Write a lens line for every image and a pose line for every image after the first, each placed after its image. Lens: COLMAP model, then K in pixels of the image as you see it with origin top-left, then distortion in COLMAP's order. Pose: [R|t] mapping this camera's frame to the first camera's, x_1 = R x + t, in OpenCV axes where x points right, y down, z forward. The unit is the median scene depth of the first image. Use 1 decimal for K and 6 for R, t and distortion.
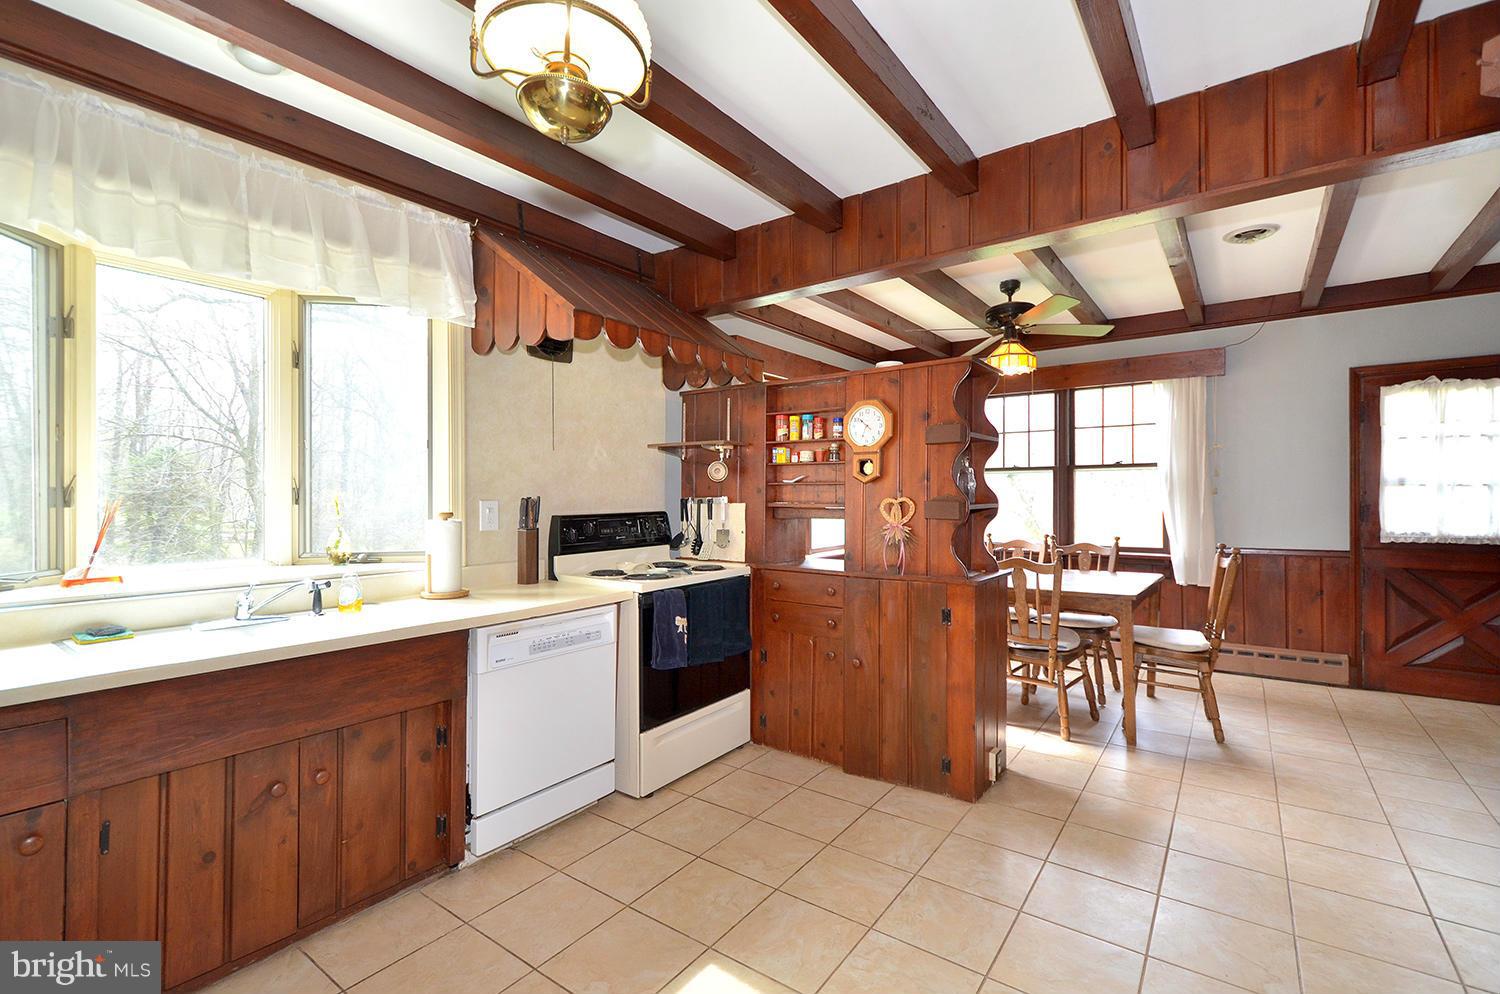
lens RADIAL K [[668.8, 0, 760.2], [0, 668.8, 497.1], [0, 0, 1]] dist [0.007679, -0.000901]
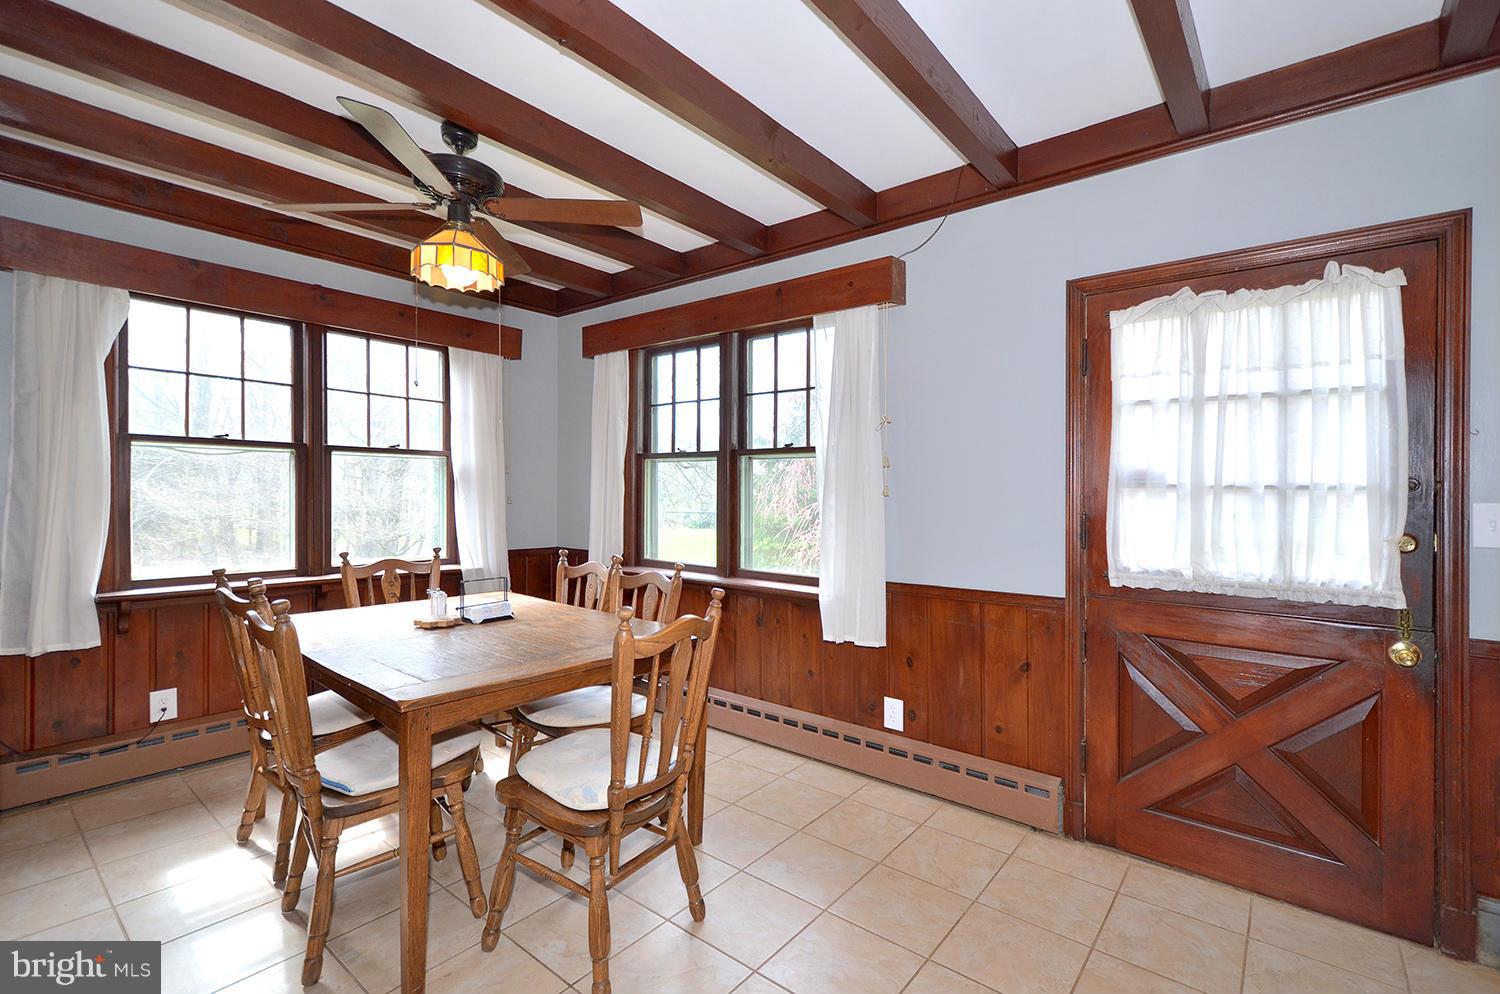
lens RADIAL K [[670.5, 0, 742.1], [0, 670.5, 491.2], [0, 0, 1]] dist [-0.000527, -0.000706]
pose [[0.997972, 0.011060, -0.062689, 0.636168], [-0.010752, 0.999928, 0.005245, -0.011885], [0.062742, -0.004560, 0.998019, 0.411763]]
